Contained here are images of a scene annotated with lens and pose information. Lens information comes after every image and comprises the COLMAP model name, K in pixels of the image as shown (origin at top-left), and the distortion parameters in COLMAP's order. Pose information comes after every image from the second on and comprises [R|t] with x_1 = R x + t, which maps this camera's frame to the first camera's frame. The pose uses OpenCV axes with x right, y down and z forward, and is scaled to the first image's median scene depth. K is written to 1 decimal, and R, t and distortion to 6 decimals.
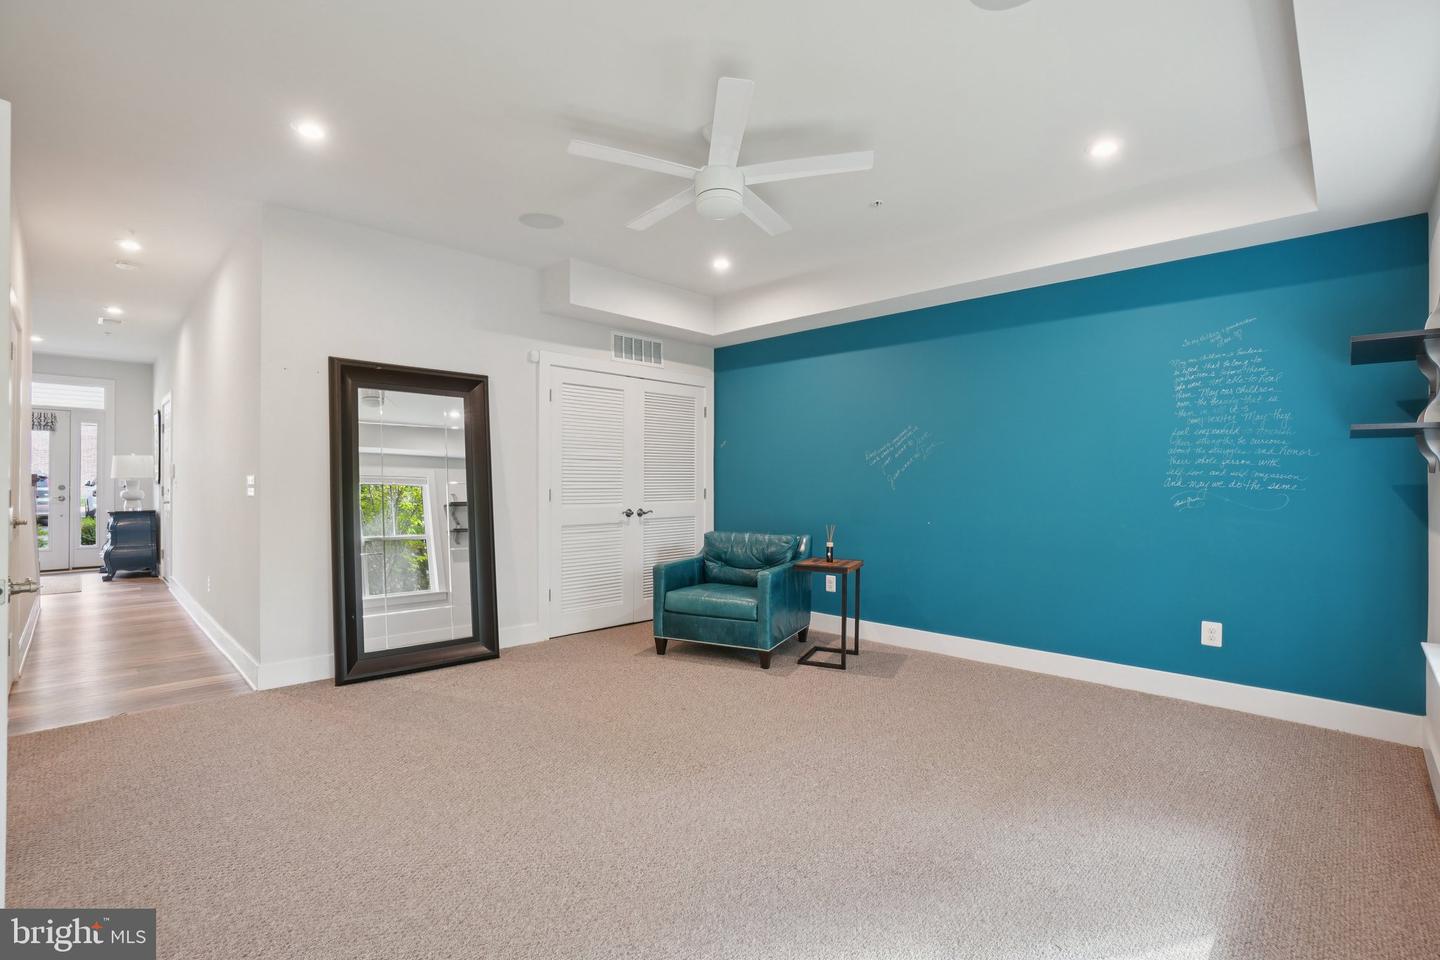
lens RADIAL K [[647.0, 0, 709.1], [0, 647.0, 478.5], [0, 0, 1]] dist [-0.050736, 0.019970]
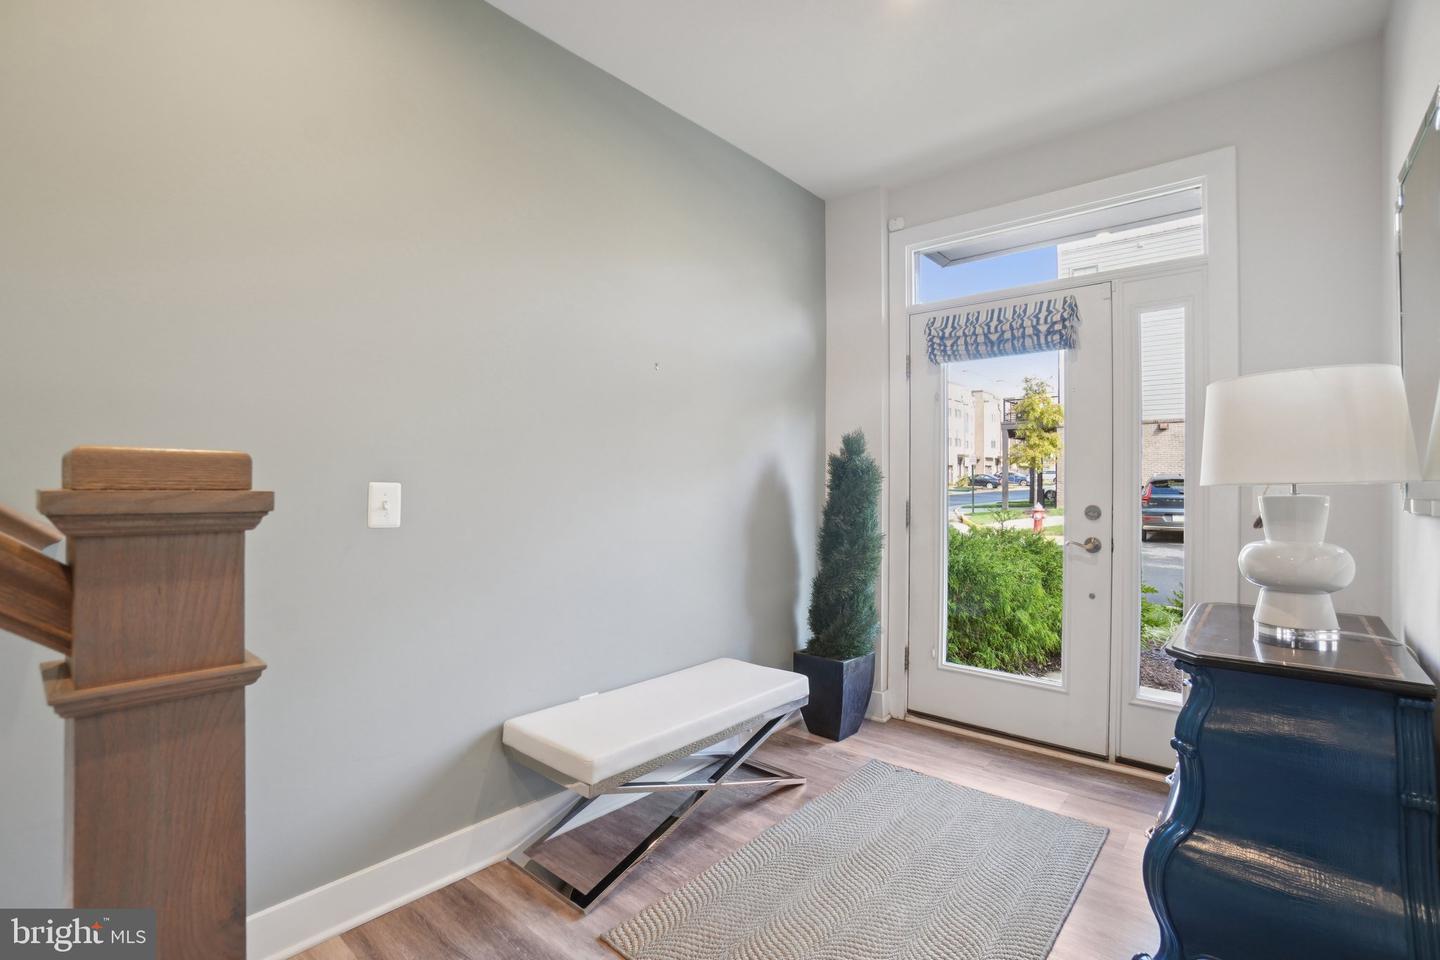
lens RADIAL K [[647.0, 0, 709.1], [0, 647.0, 478.5], [0, 0, 1]] dist [-0.050736, 0.019970]
pose [[0.047205, -0.009069, -0.998844, -0.703731], [0.001467, 0.999958, -0.009009, -0.001064], [0.998884, -0.001040, 0.047216, 0.780564]]
